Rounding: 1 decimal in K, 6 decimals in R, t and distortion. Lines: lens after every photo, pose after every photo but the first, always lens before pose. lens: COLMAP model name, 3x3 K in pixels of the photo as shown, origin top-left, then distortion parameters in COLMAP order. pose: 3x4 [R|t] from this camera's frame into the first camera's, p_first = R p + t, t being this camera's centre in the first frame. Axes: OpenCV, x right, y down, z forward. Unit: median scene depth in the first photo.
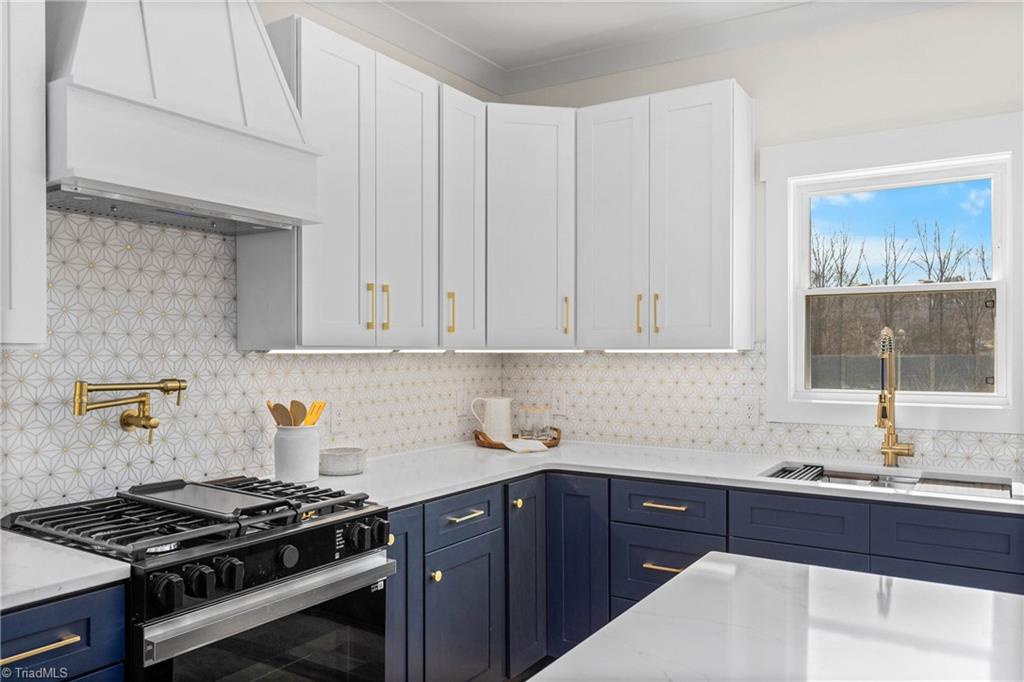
lens RADIAL K [[769.6, 0, 510.5], [0, 769.6, 345.6], [0, 0, 1]] dist [-0.013180, -0.001120]
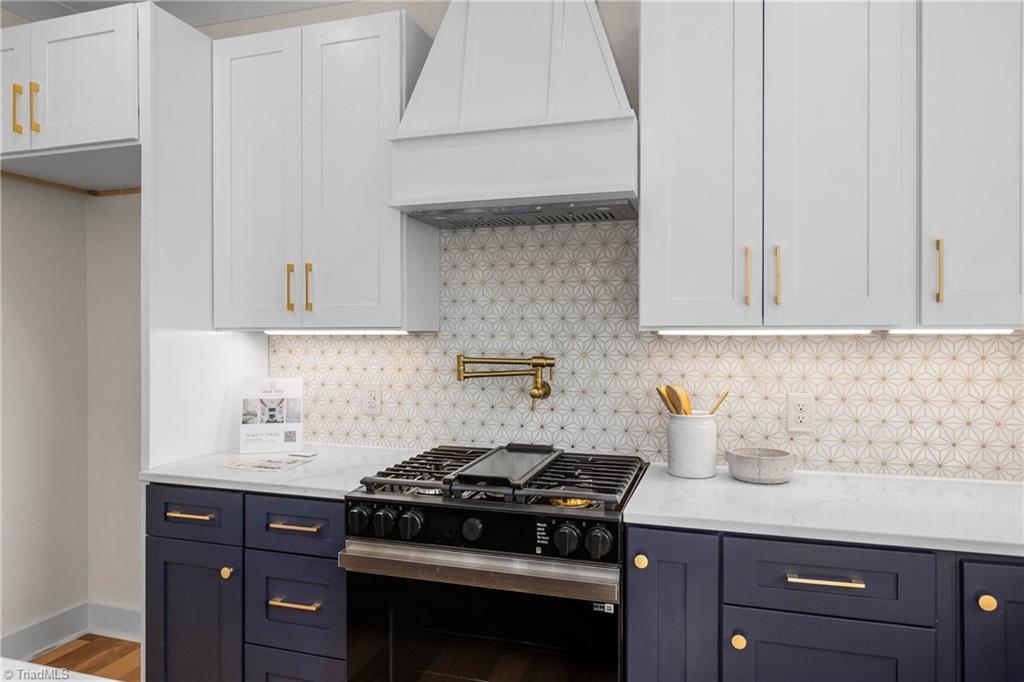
lens RADIAL K [[656.6, 0, 510.8], [0, 656.6, 335.9], [0, 0, 1]] dist [0.006094, 0.000242]
pose [[0.260077, 0.002897, -0.965583, 0.467084], [0.006859, 0.999965, 0.004847, 0.007223], [0.965563, -0.007883, 0.260048, 0.661712]]
